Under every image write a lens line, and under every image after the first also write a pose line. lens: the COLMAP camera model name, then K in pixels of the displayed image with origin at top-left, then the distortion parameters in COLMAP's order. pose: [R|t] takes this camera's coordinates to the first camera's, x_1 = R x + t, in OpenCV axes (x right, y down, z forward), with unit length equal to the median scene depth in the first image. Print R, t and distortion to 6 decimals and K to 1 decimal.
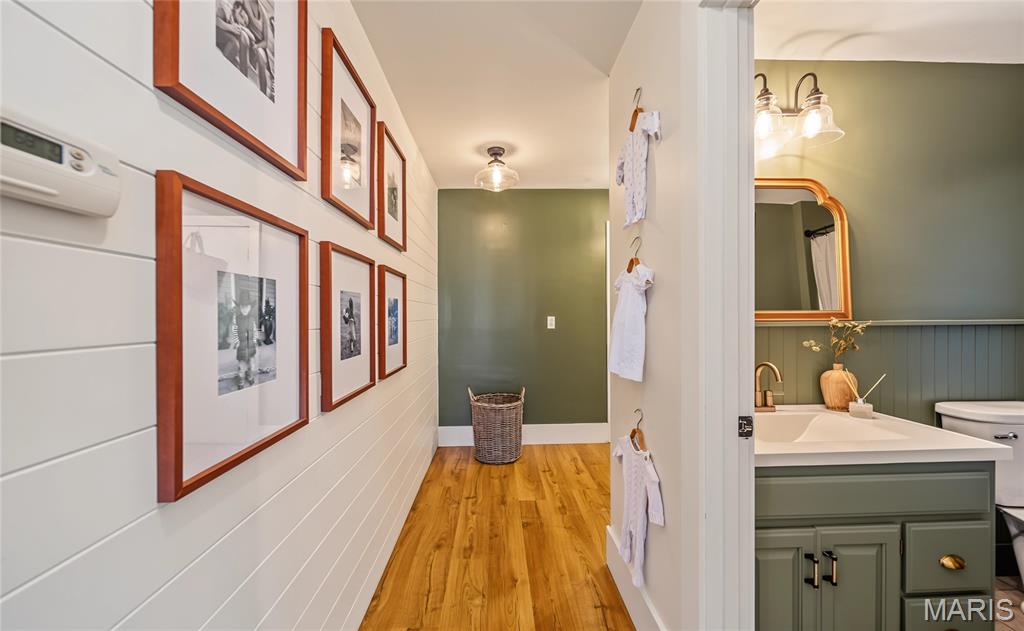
lens RADIAL K [[365.4, 0, 512.0], [0, 365.4, 315.5], [0, 0, 1]] dist [-0.001348, -0.000455]
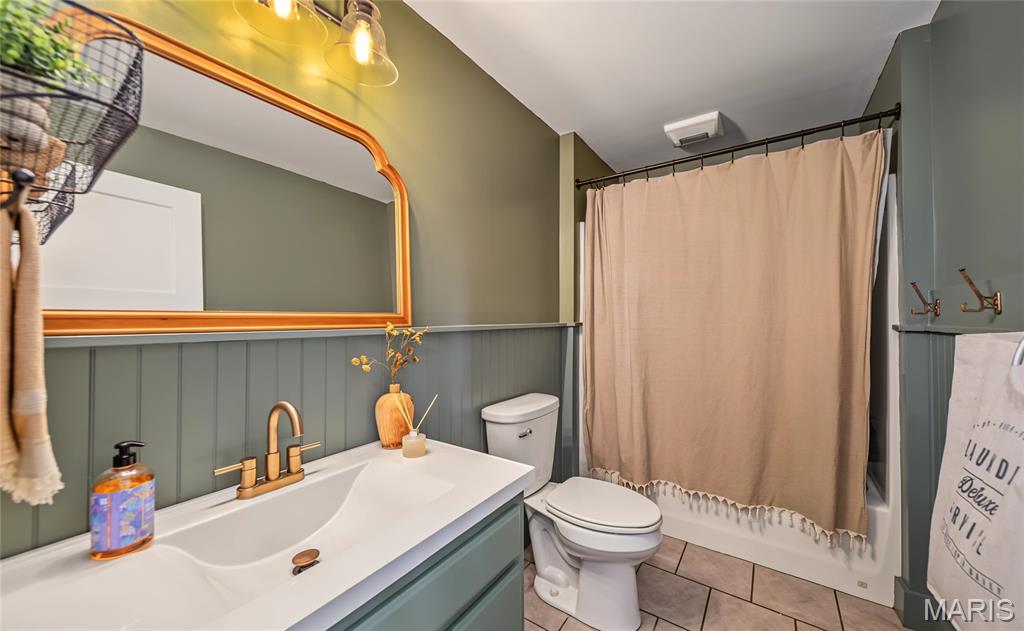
lens RADIAL K [[365.4, 0, 512.0], [0, 365.4, 315.5], [0, 0, 1]] dist [-0.001348, -0.000455]
pose [[0.605253, 0.005916, 0.796011, 0.438874], [0.000172, 0.999971, -0.007563, -0.004042], [-0.796033, 0.004715, 0.605235, 0.348962]]
